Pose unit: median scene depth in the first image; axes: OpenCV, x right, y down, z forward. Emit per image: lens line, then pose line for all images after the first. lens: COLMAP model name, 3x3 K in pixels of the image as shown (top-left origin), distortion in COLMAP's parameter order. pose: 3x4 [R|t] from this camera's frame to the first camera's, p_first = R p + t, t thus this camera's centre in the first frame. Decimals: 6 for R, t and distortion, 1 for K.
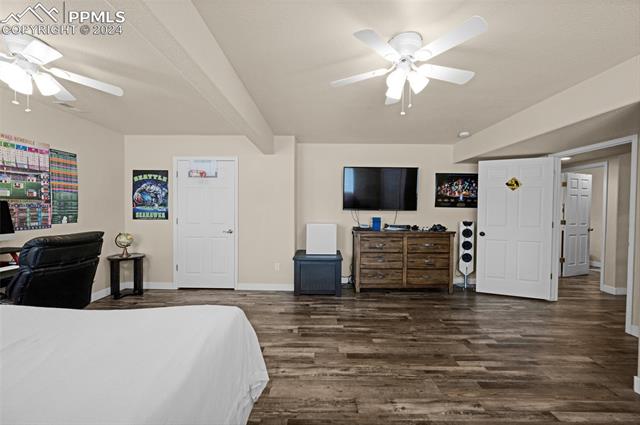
lens RADIAL K [[253.1, 0, 320.0], [0, 253.1, 212.5], [0, 0, 1]] dist [0.000857, -0.000184]
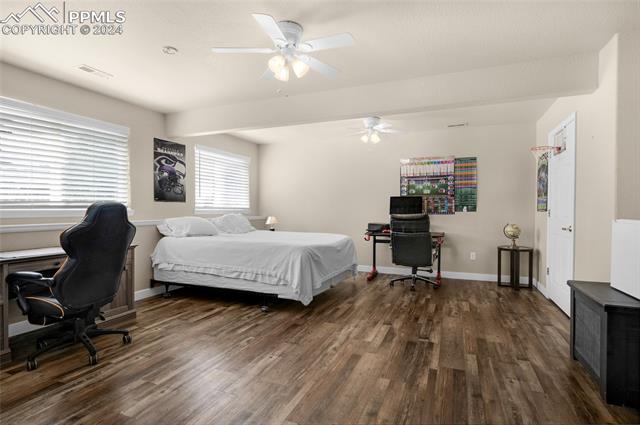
lens RADIAL K [[327.7, 0, 320.0], [0, 327.7, 212.5], [0, 0, 1]] dist [-0.001923, -0.000303]
pose [[-0.366592, 0.001355, -0.930381, 0.966229], [-0.017930, 0.999803, 0.008521, 0.051655], [0.930209, 0.019805, -0.366496, 1.025018]]
